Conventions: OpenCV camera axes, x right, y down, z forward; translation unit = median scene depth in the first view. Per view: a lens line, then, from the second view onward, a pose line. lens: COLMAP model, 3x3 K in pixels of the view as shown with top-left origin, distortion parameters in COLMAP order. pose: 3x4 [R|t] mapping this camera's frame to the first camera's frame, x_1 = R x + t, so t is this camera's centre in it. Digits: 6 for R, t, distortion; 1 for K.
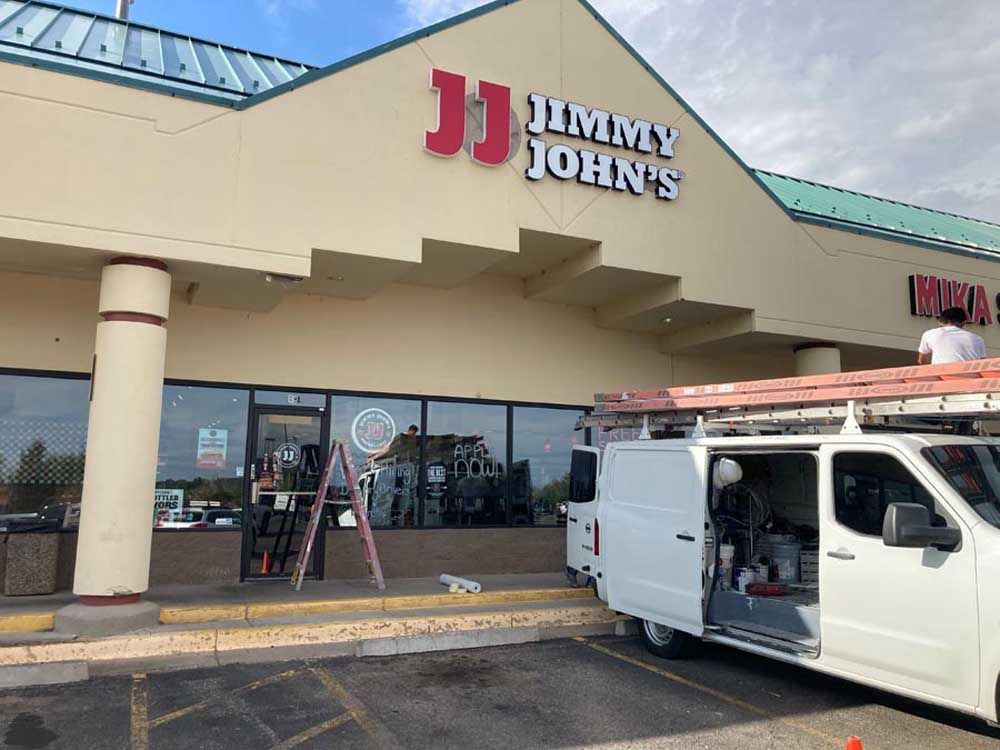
lens RADIAL K [[764.3, 0, 498.5], [0, 764.3, 373.2], [0, 0, 1]] dist [0.007547, 0.011532]
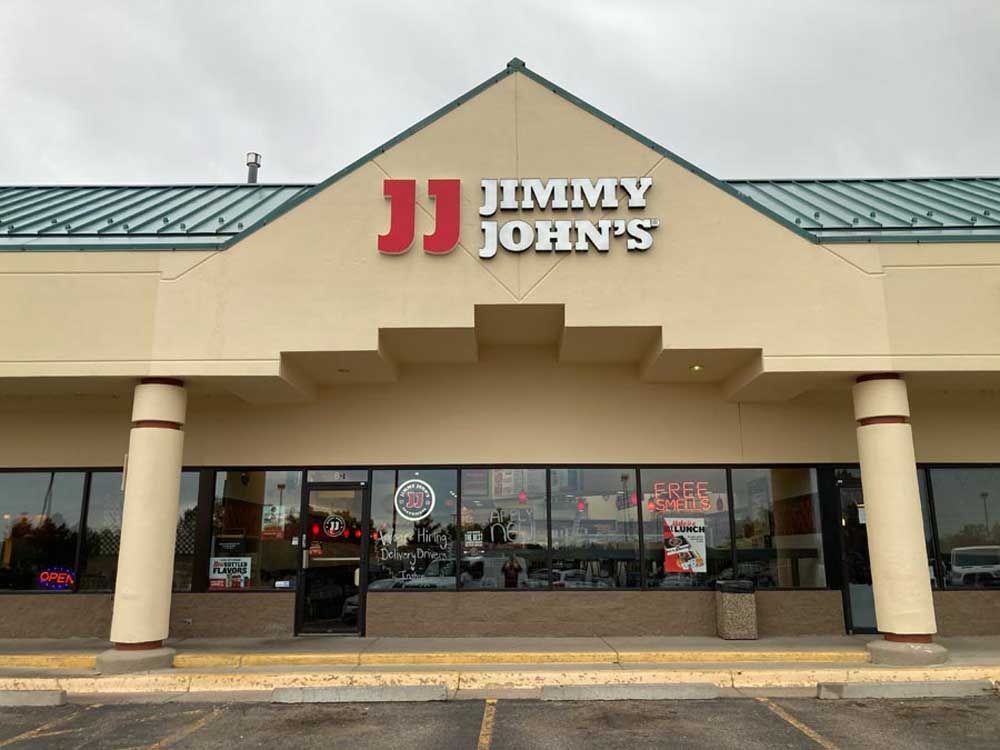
lens RADIAL K [[764.3, 0, 498.8], [0, 764.3, 375.6], [0, 0, 1]] dist [0.007547, 0.011532]
pose [[0.908755, -0.110057, -0.402556, 0.463804], [0.079047, 0.992532, -0.092908, 0.010393], [0.409775, 0.052610, 0.910668, 0.042794]]
